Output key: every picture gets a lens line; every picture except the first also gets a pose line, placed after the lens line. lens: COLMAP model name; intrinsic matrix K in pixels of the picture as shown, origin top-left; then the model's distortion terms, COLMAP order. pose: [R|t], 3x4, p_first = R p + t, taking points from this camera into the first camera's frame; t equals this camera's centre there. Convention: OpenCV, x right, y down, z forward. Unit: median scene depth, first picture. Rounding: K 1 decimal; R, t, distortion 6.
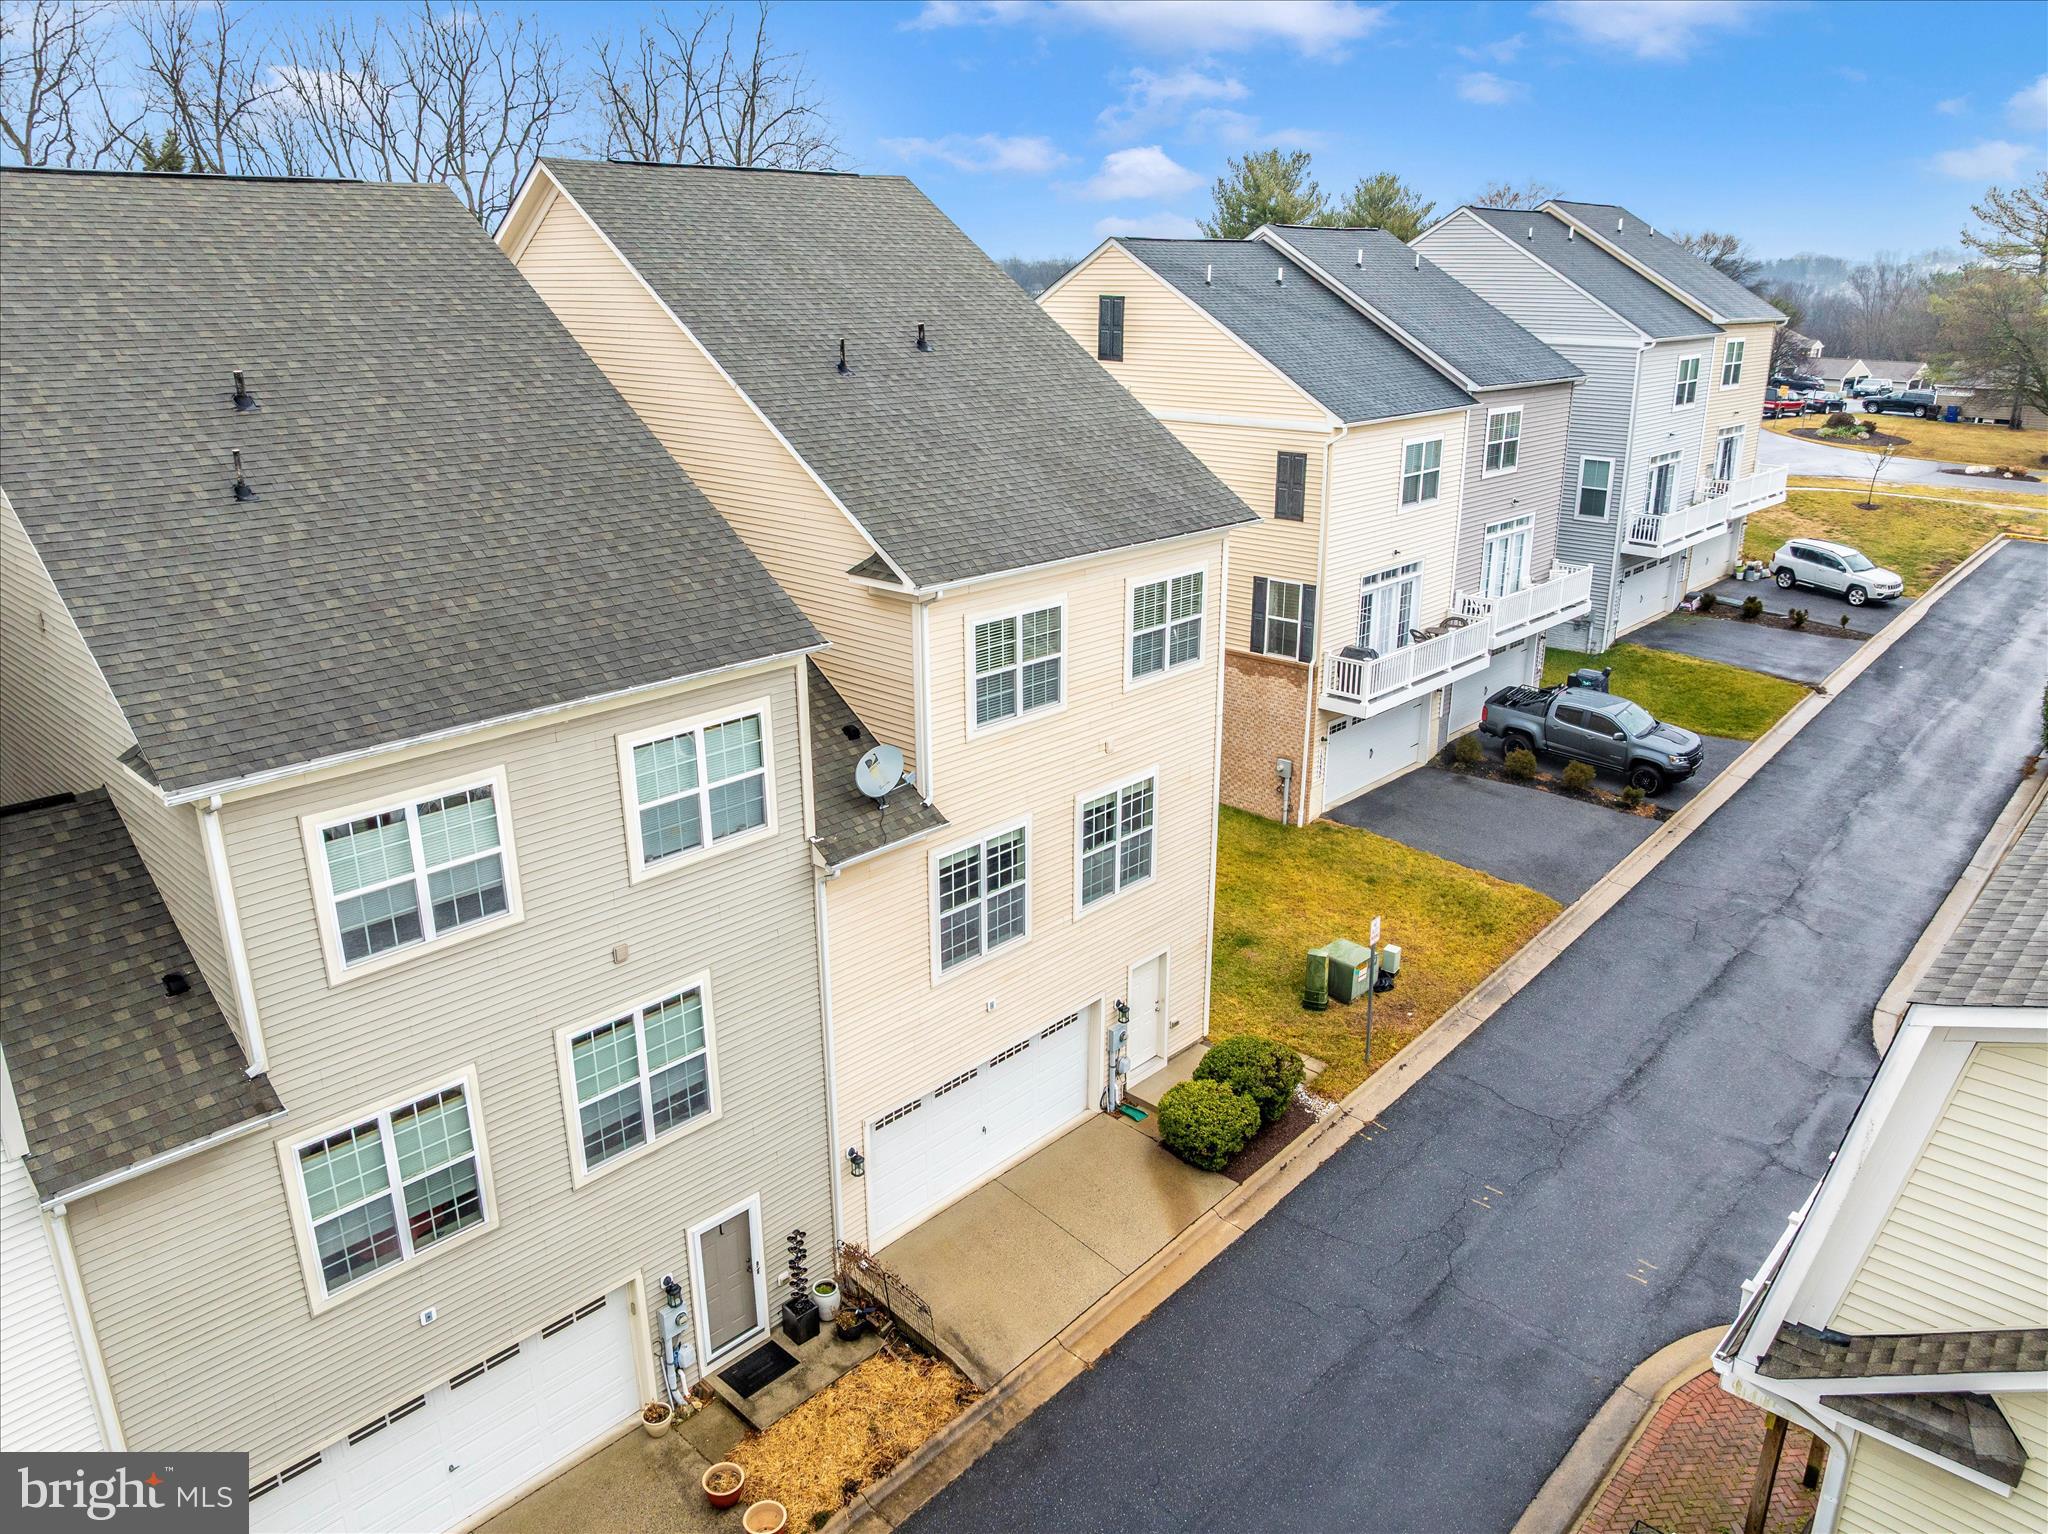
lens RADIAL K [[1448.6, 0, 1035.4], [0, 1448.6, 756.9], [0, 0, 1]] dist [-0.034332, -0.007388]
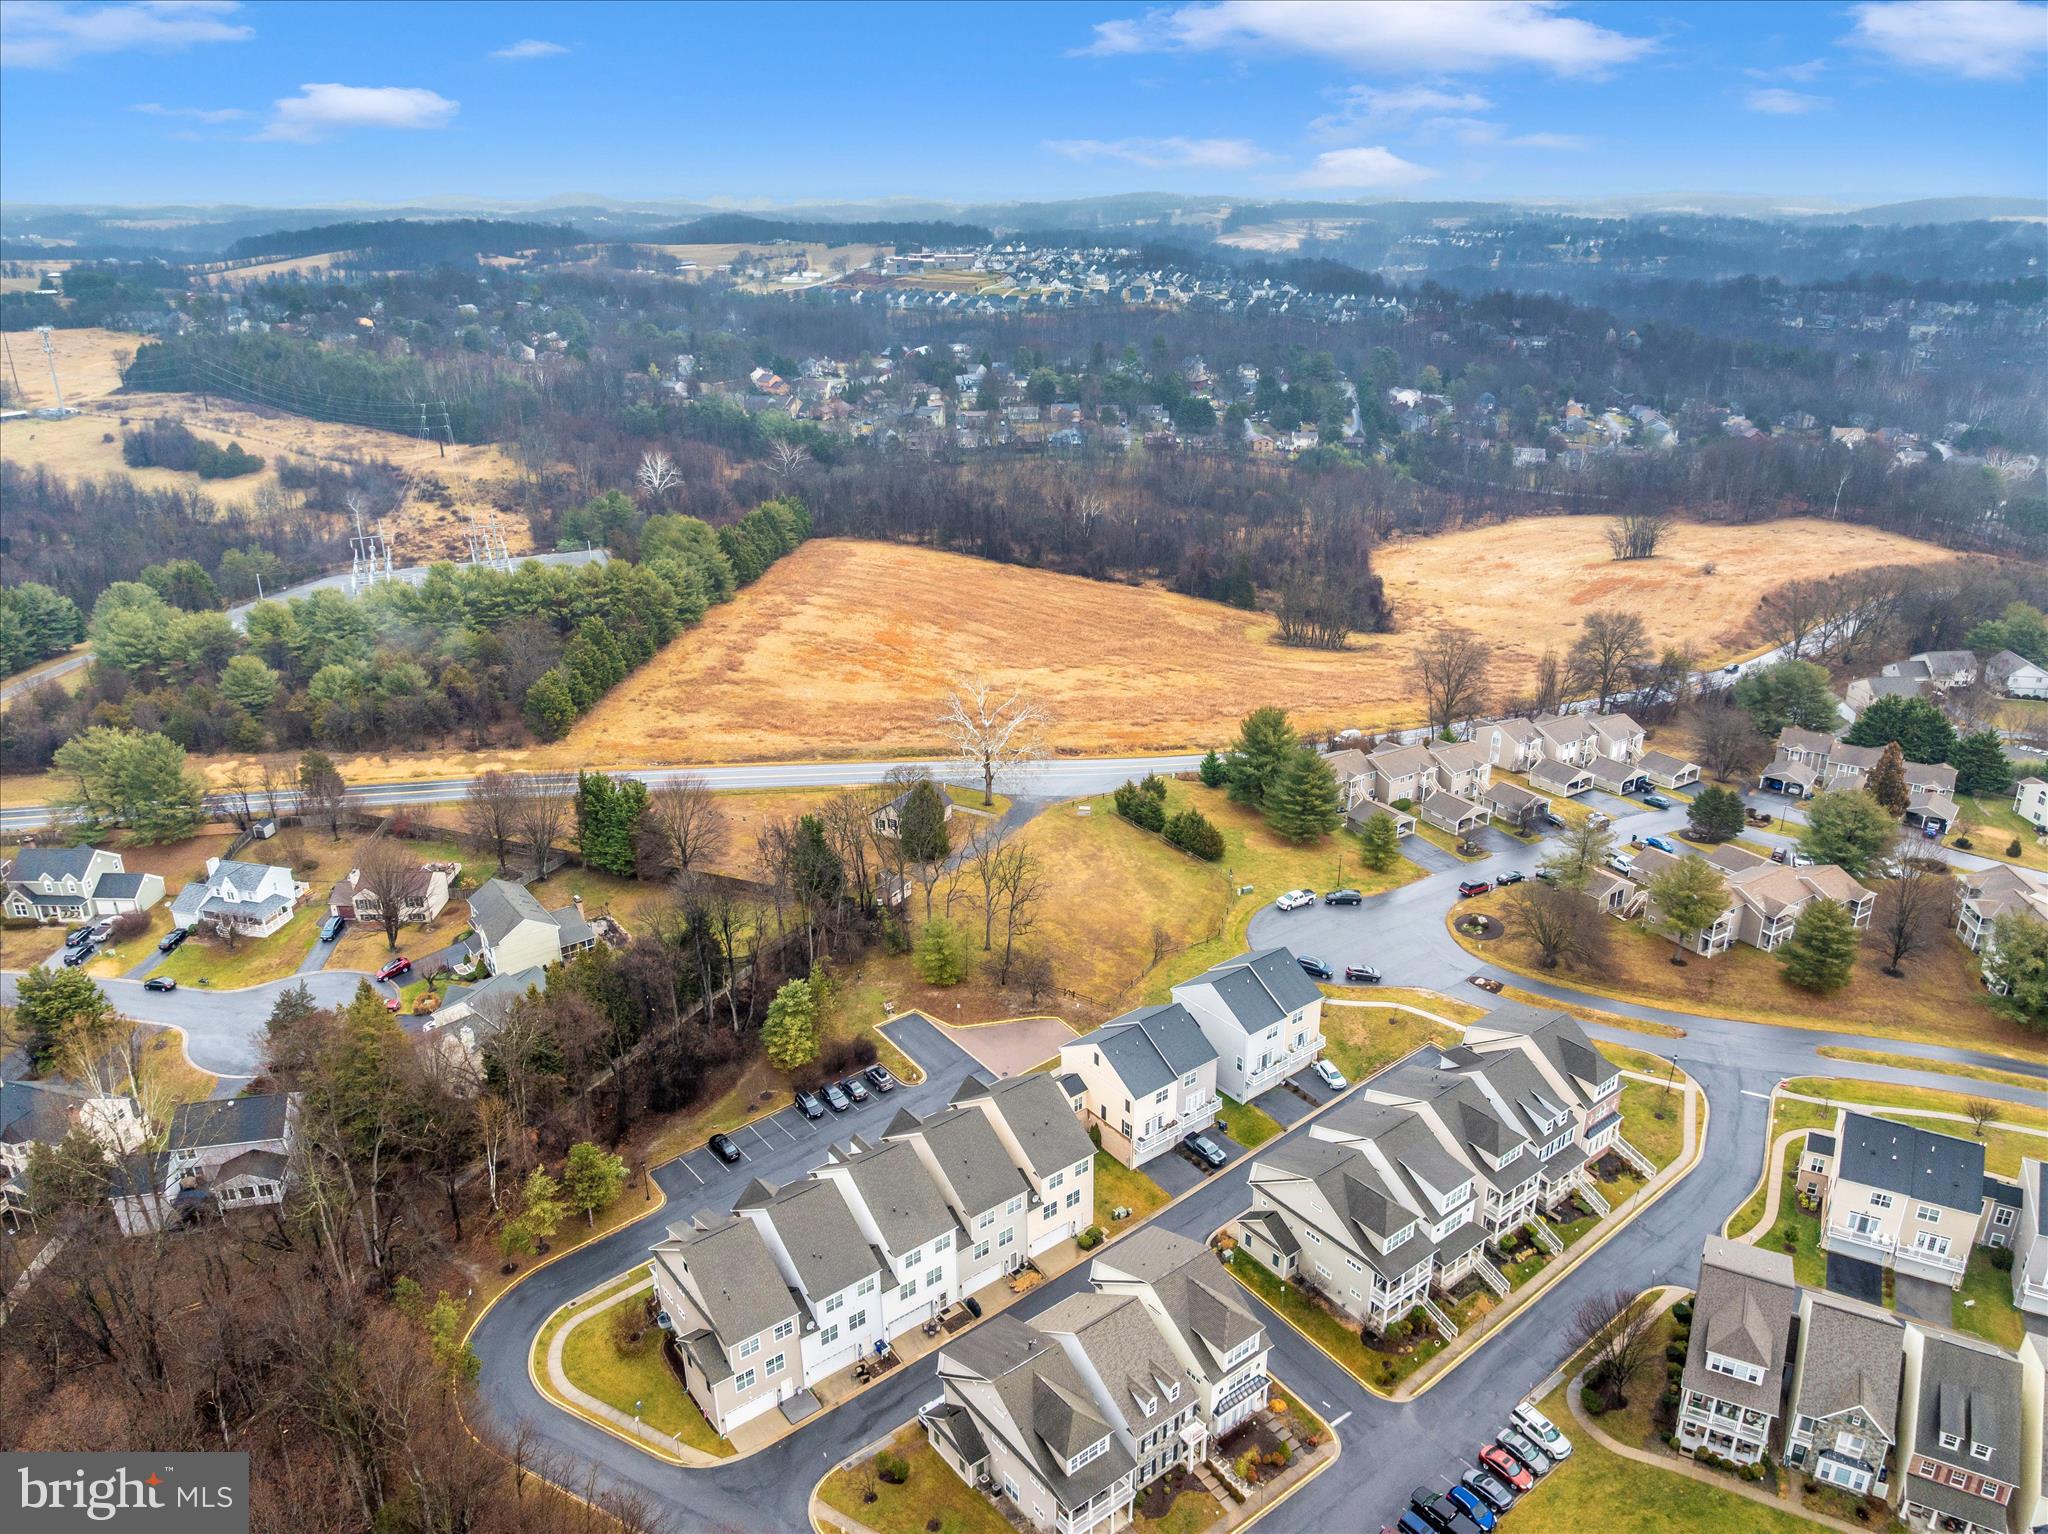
lens RADIAL K [[1448.6, 0, 1035.4], [0, 1448.6, 756.9], [0, 0, 1]] dist [-0.034332, -0.007388]
pose [[0.988080, 0.062677, -0.140603, 0.761973], [-0.054045, 0.996460, 0.064391, -2.620933], [0.144141, -0.056025, 0.987970, -5.993333]]
